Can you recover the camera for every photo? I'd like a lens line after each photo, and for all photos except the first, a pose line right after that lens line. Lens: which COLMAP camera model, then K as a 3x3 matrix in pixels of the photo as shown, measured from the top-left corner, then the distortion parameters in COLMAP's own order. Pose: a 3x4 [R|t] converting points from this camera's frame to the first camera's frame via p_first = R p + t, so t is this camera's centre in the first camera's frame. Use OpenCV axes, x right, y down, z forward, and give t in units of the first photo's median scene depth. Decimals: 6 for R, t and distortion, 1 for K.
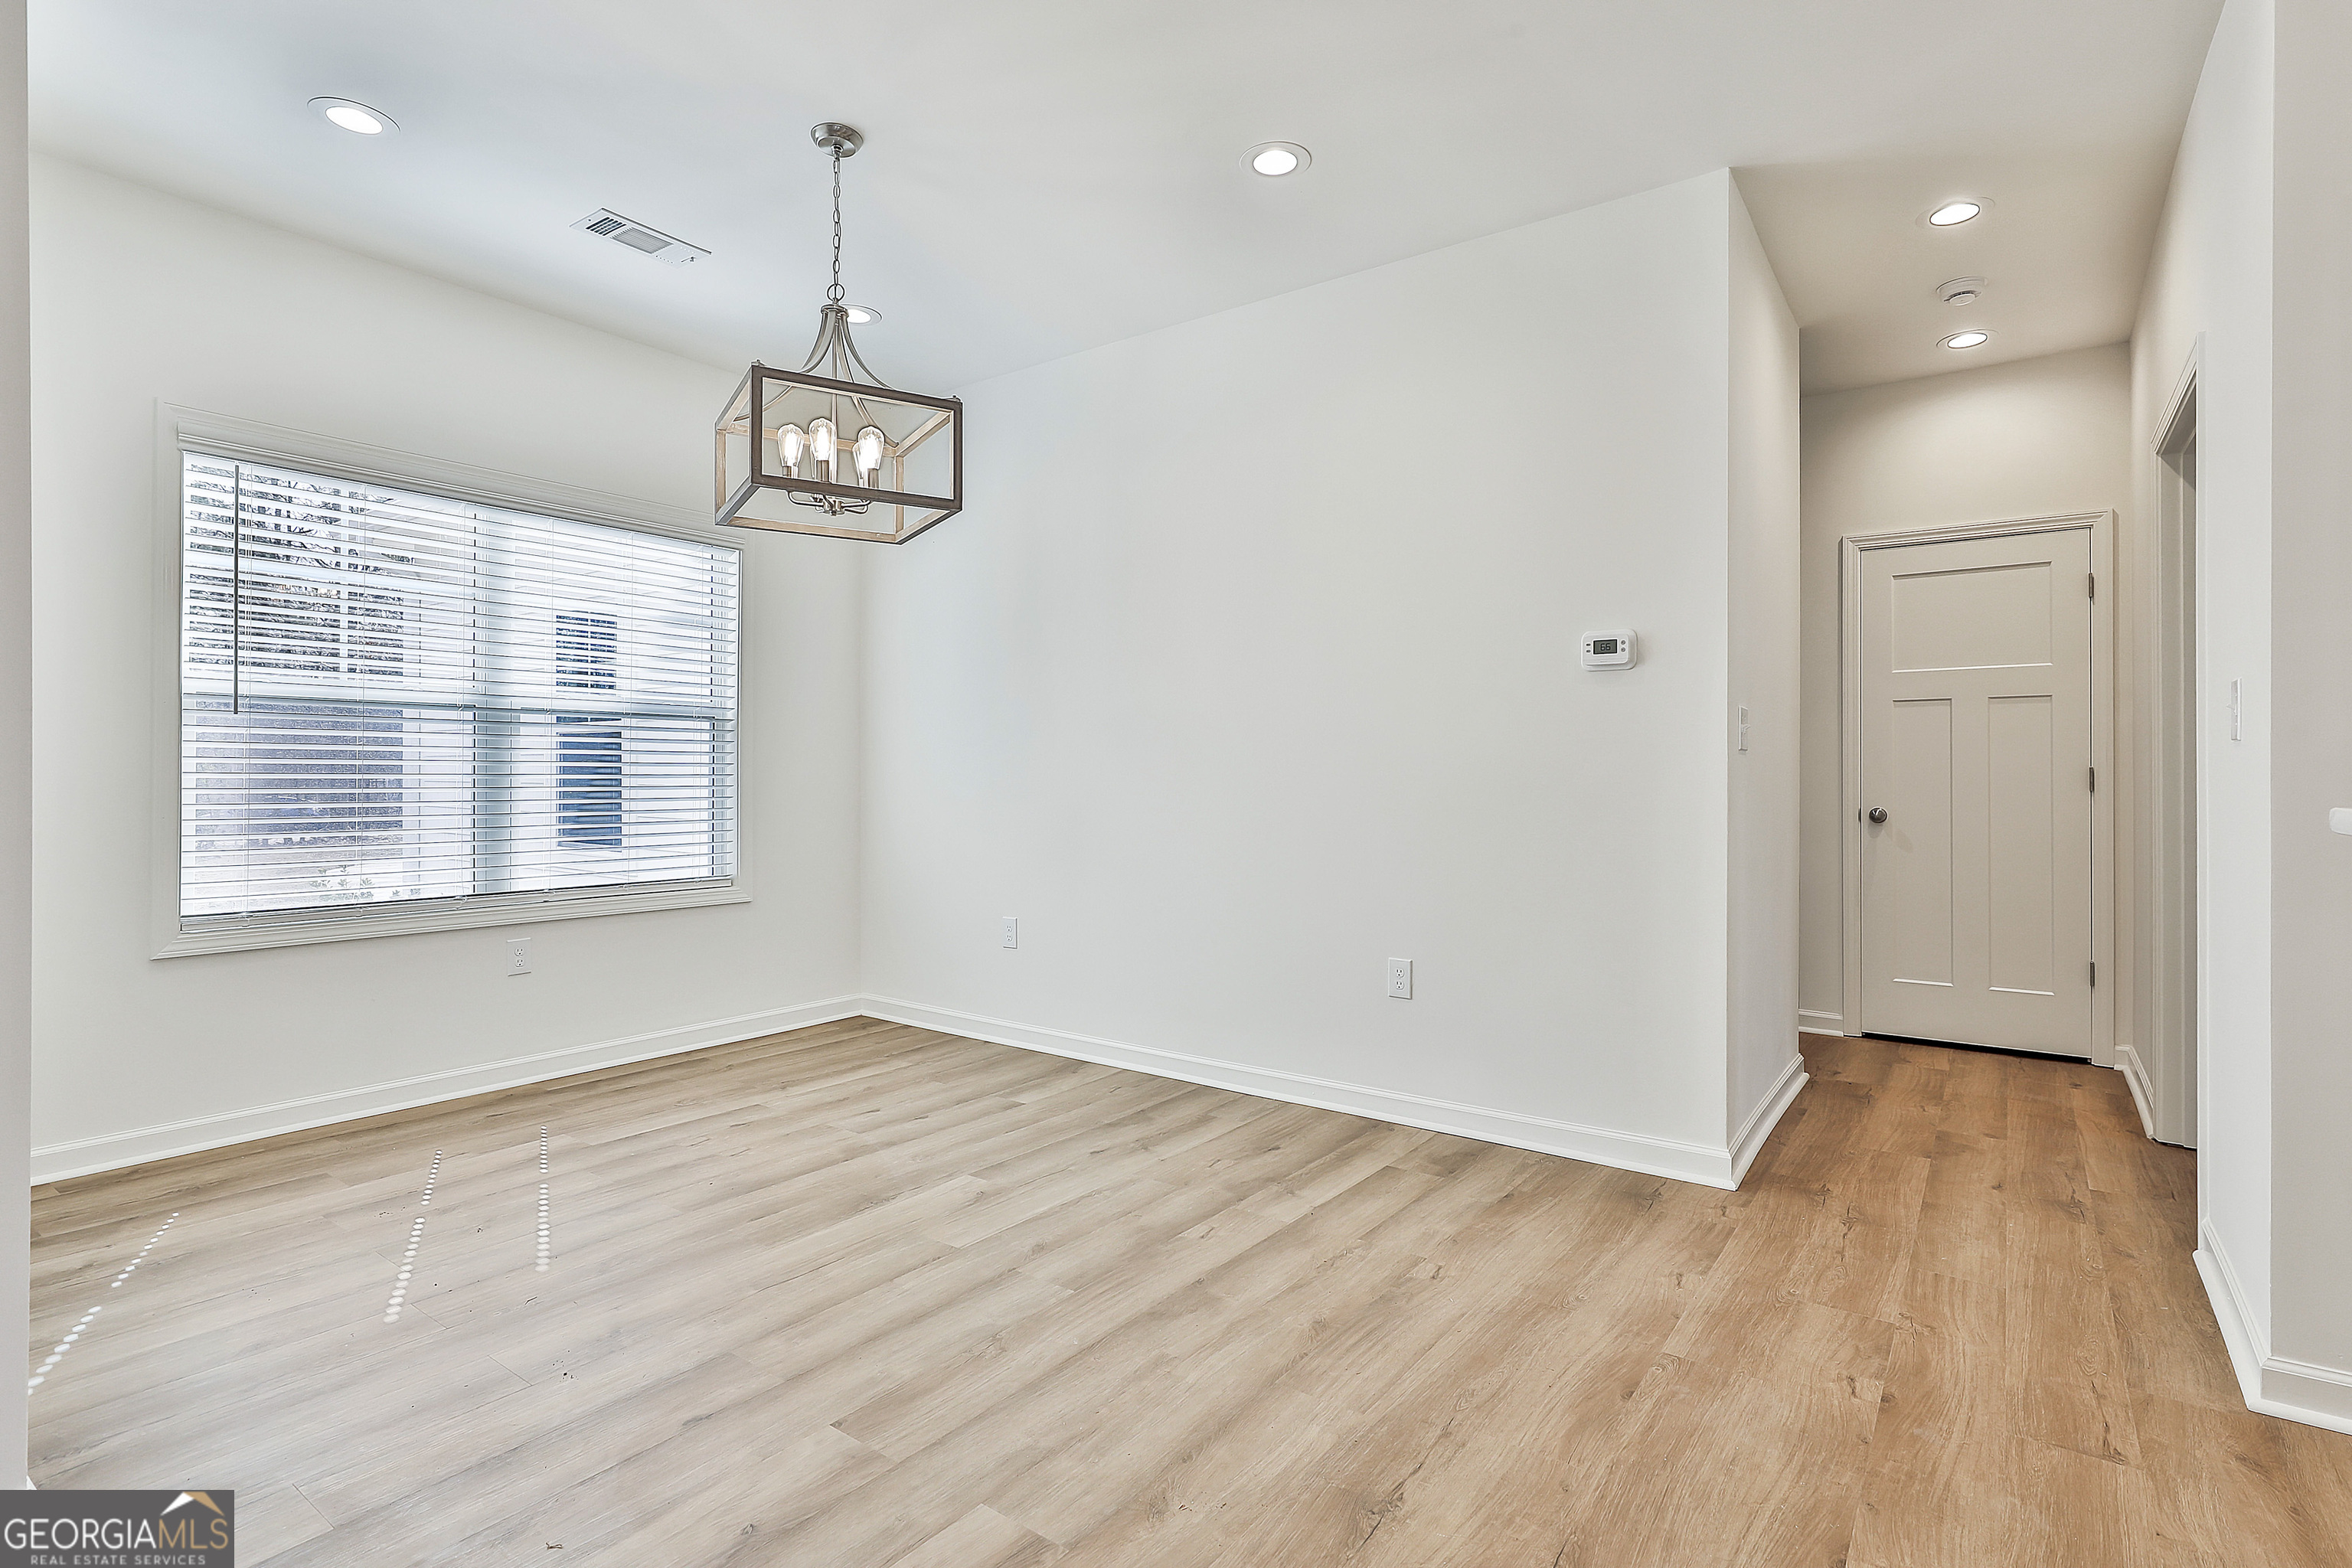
lens RADIAL K [[1136.7, 0, 1178.1], [0, 1136.7, 769.7], [0, 0, 1]] dist [-0.004343, -0.000446]
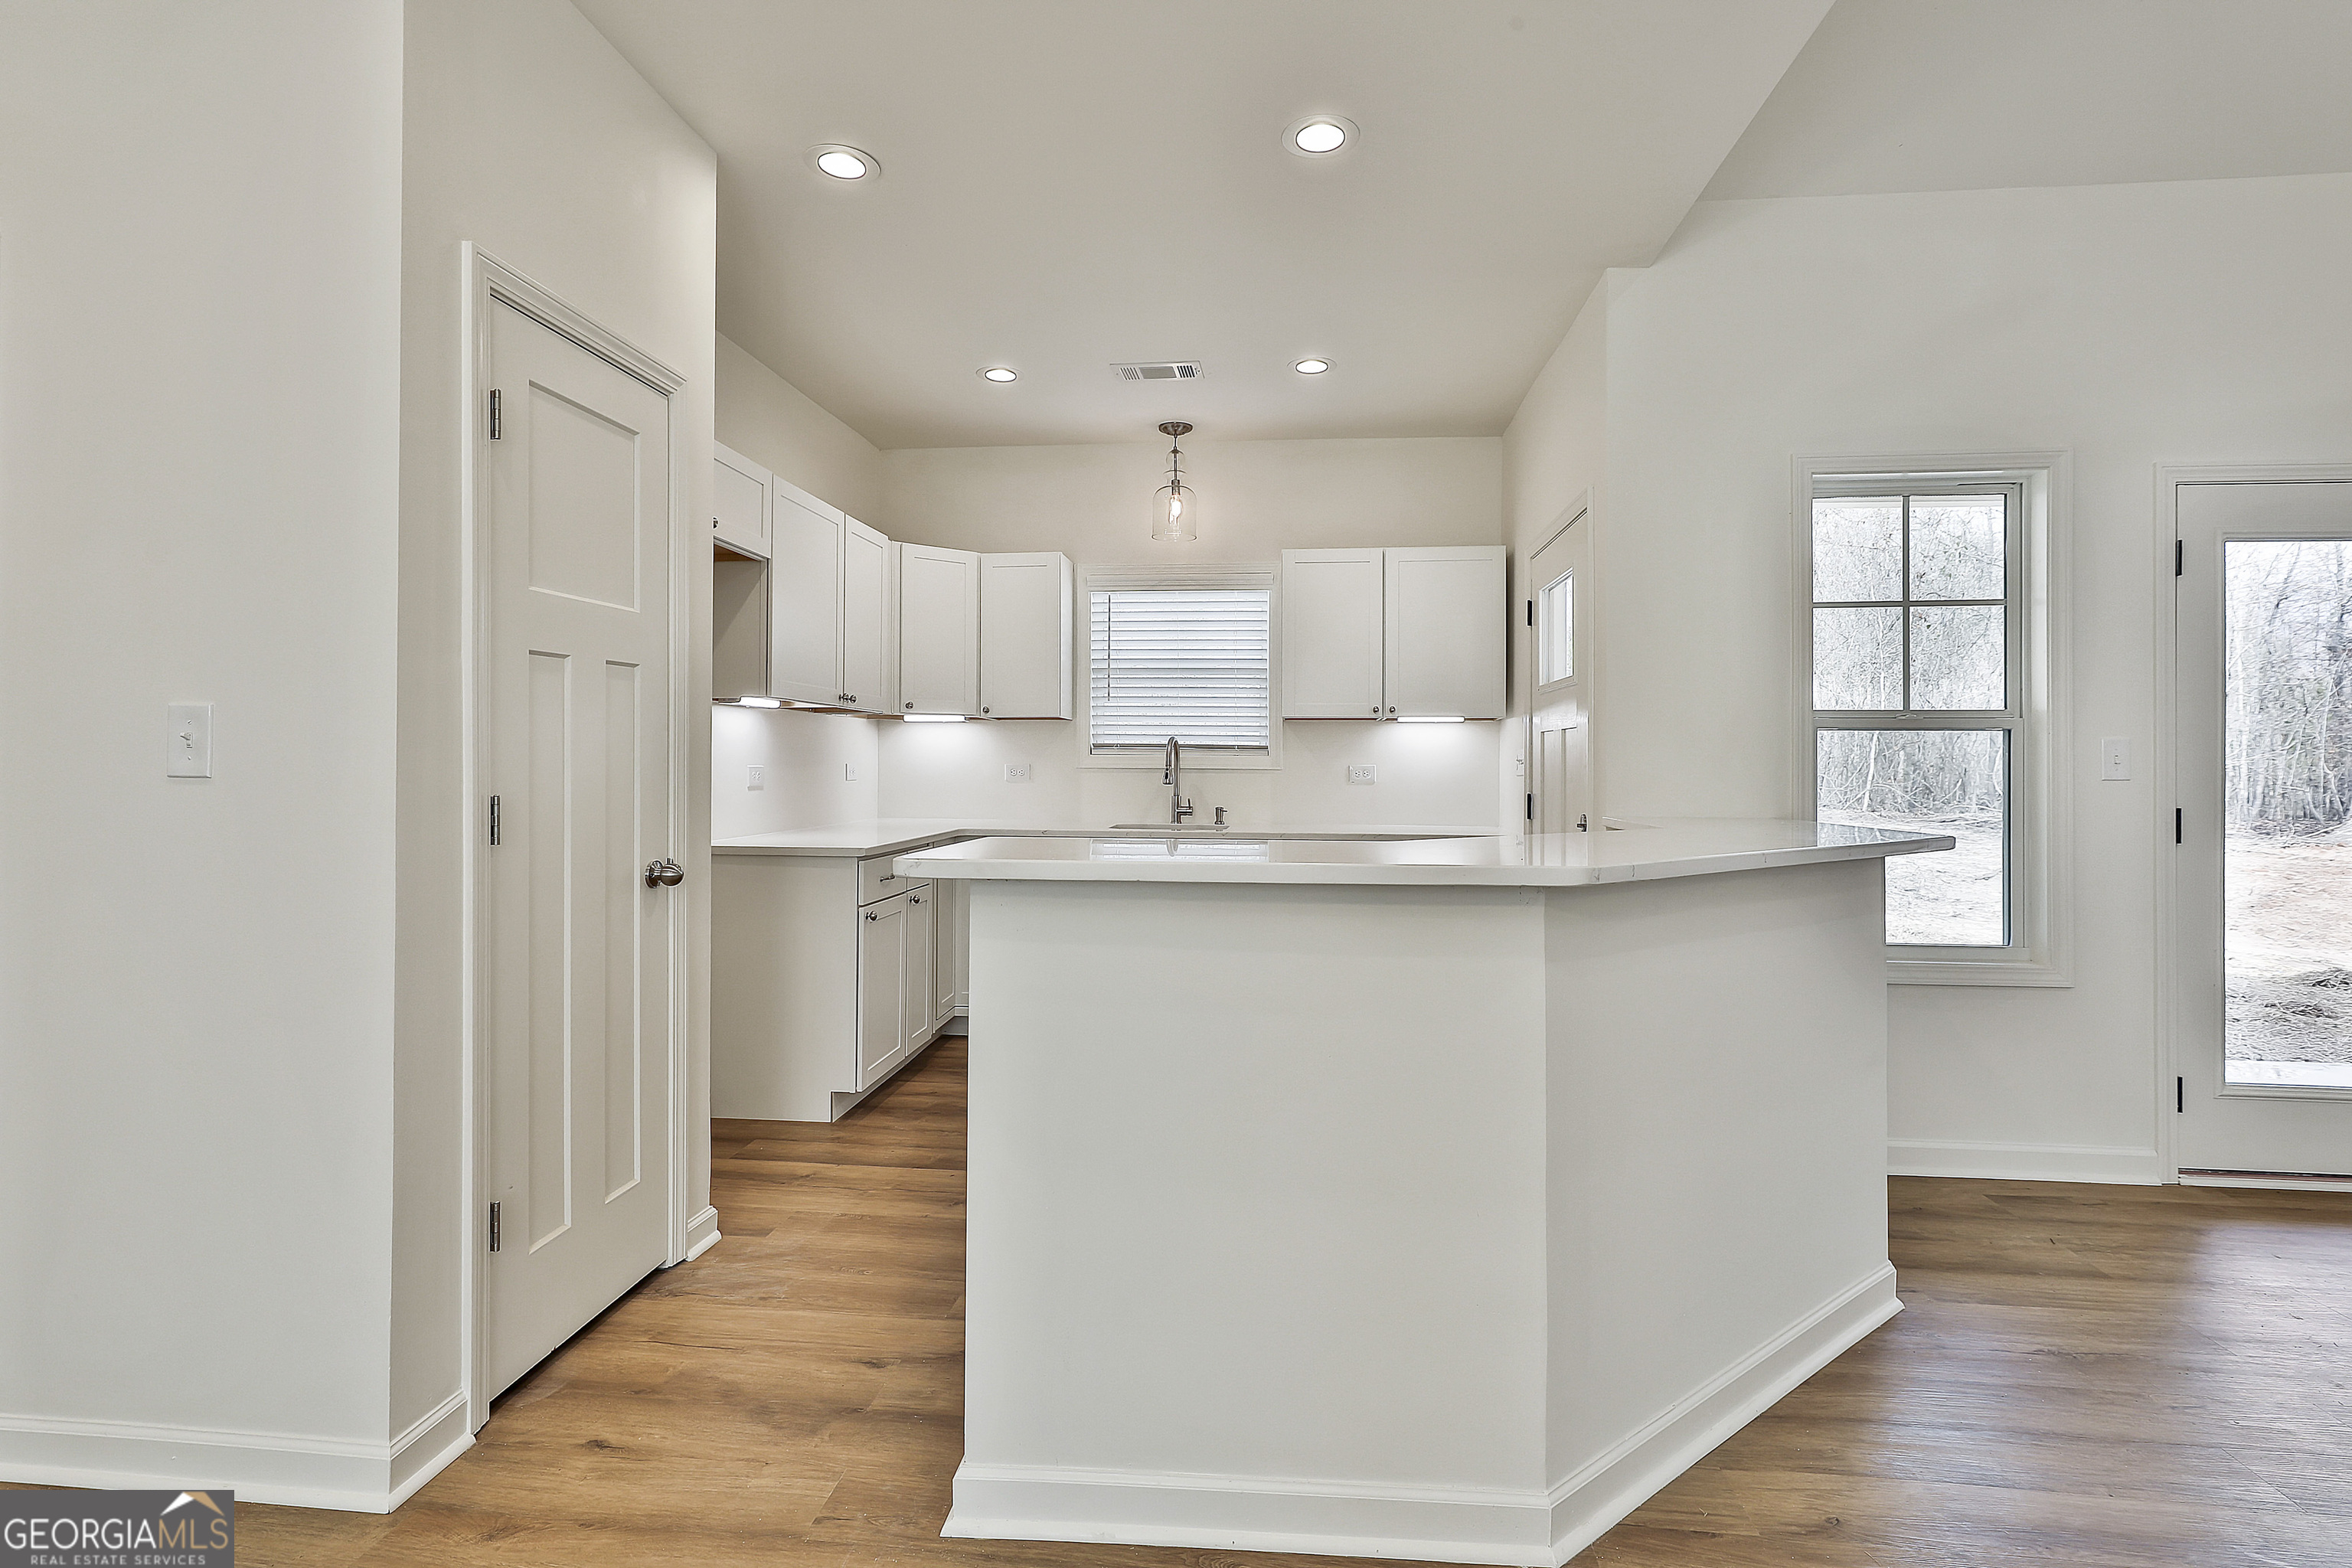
lens RADIAL K [[1141.9, 0, 1184.7], [0, 1141.9, 758.3], [0, 0, 1]] dist [0.001384, 0.001427]
pose [[-0.506186, -0.003900, 0.862416, -0.121354], [-0.013818, 0.999898, -0.003589, -0.036406], [-0.862314, -0.013734, -0.506188, 0.616931]]
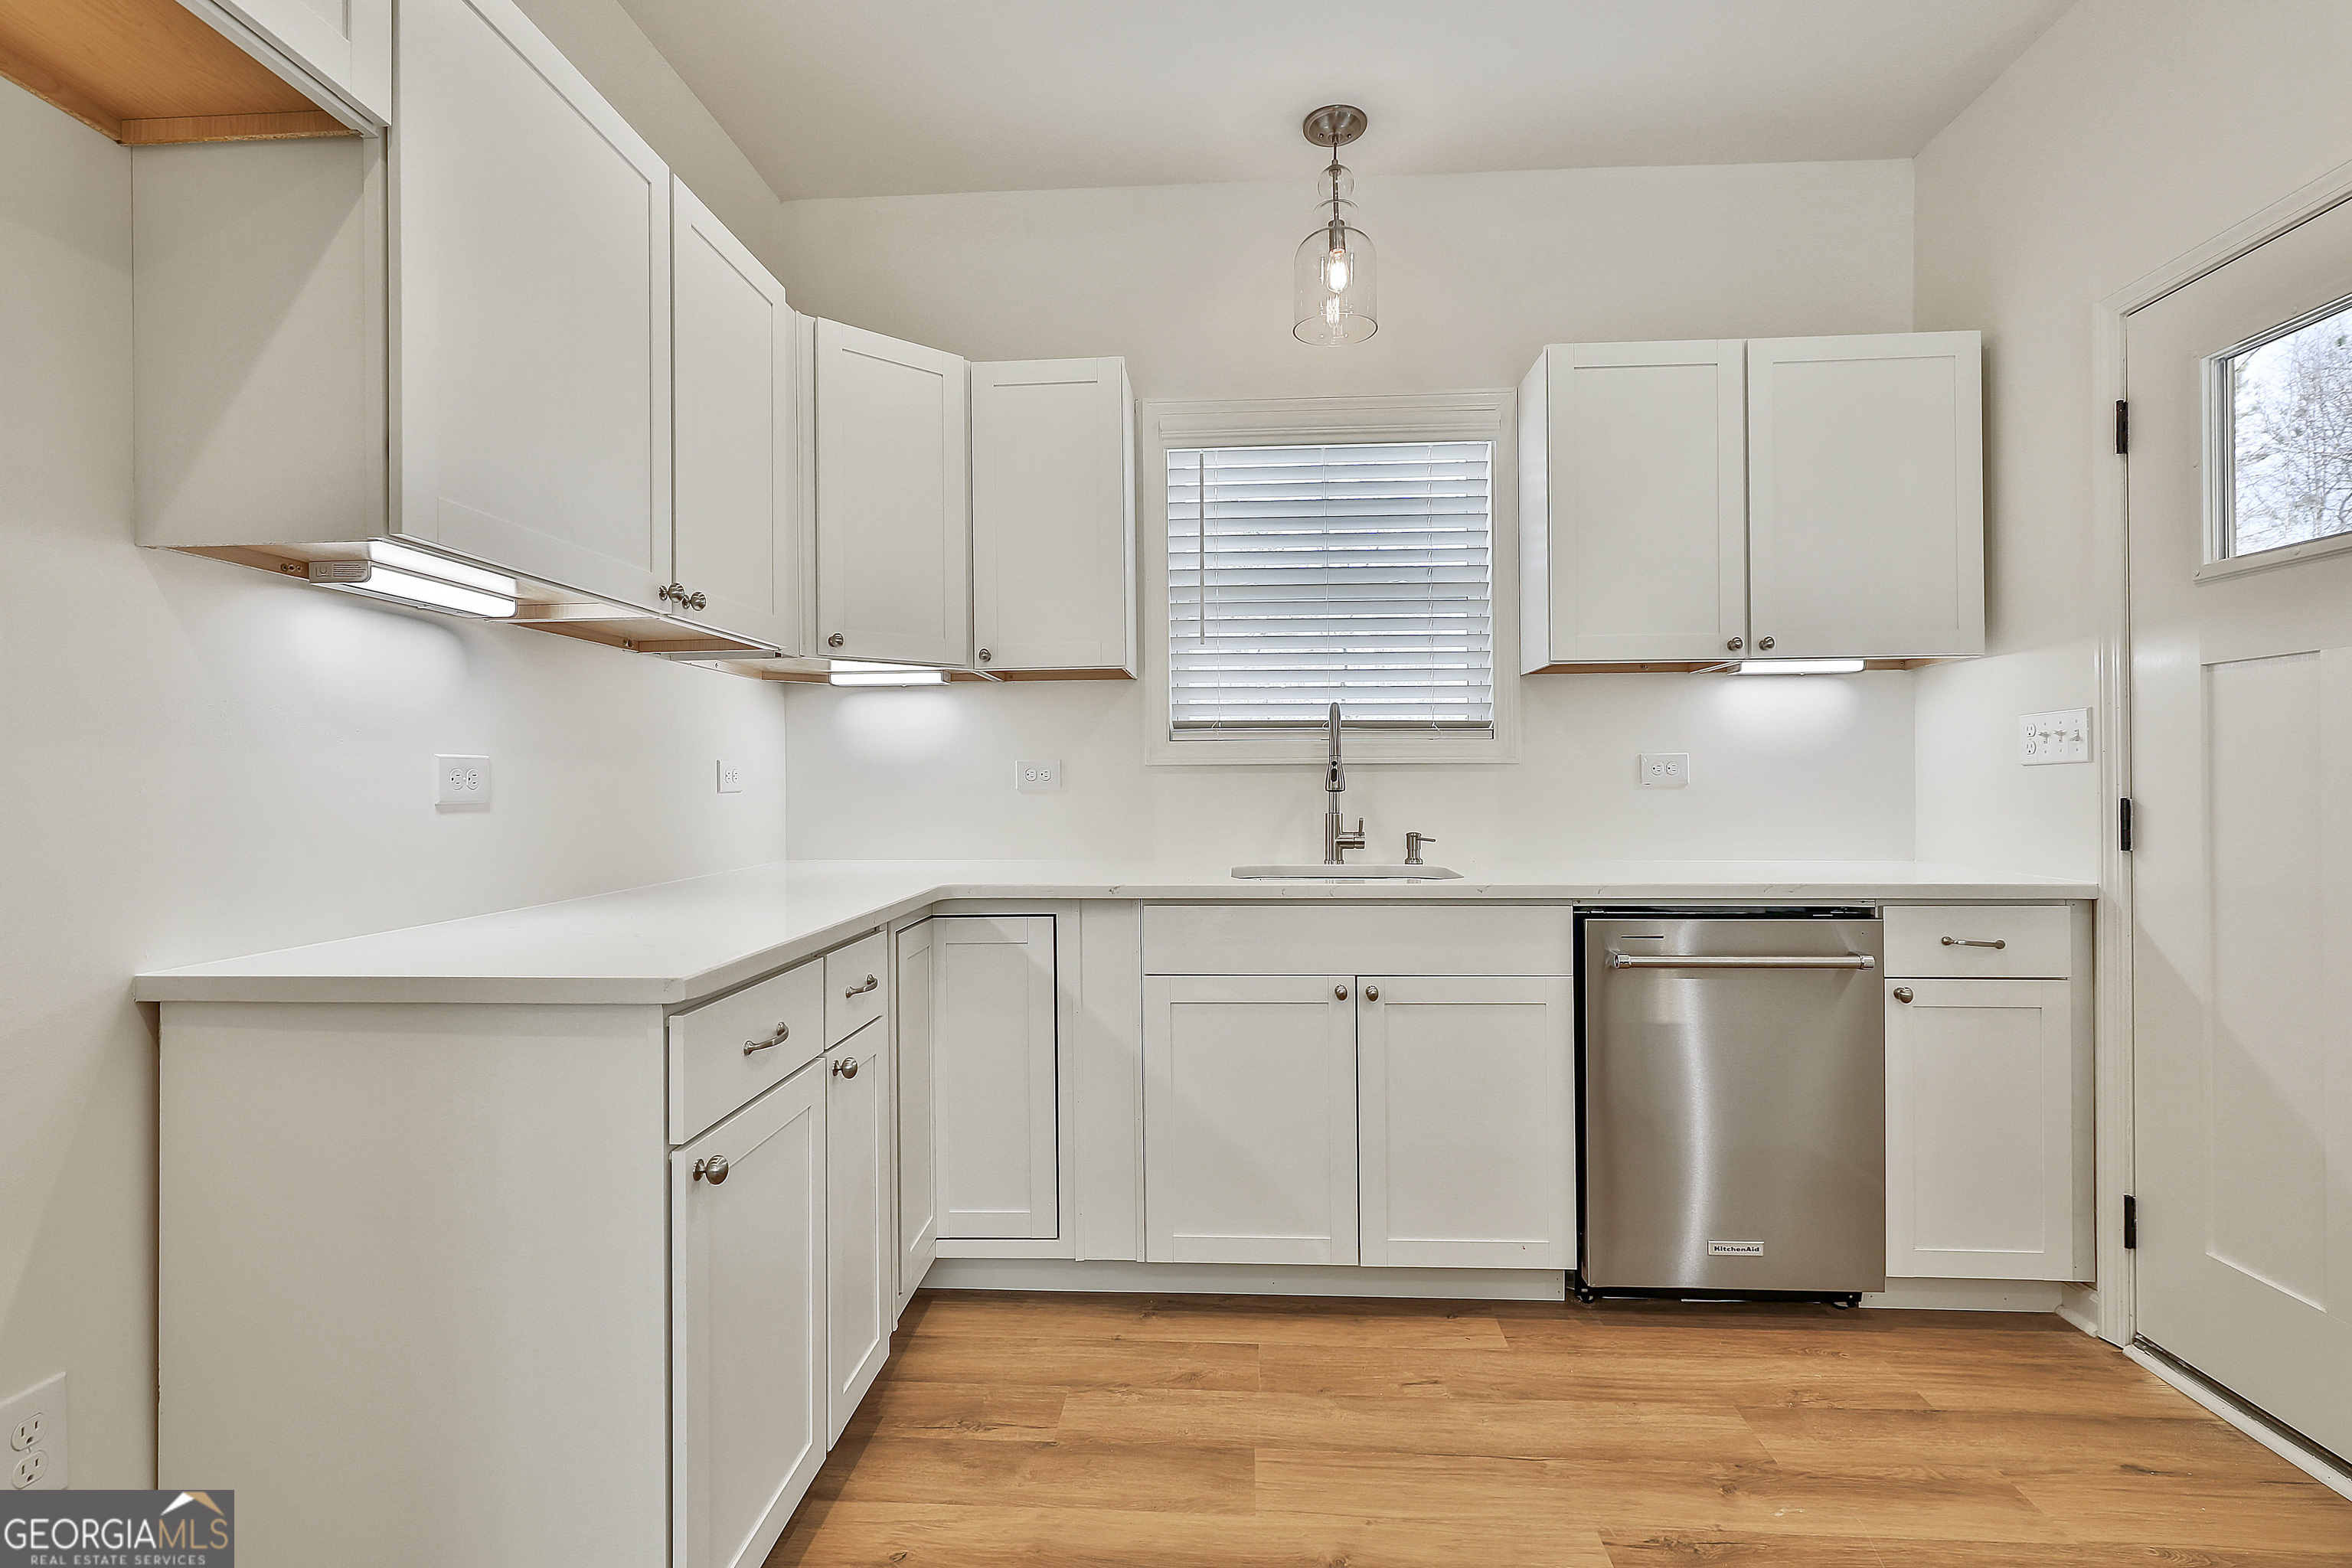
lens RADIAL K [[1117.5, 0, 1182.4], [0, 1117.5, 780.1], [0, 0, 1]] dist [-0.001185, 0.001090]
pose [[-0.543051, 0.000123, 0.839699, 0.714511], [-0.002005, 0.999997, -0.001444, -0.010021], [-0.839697, -0.002468, -0.543049, 0.345263]]
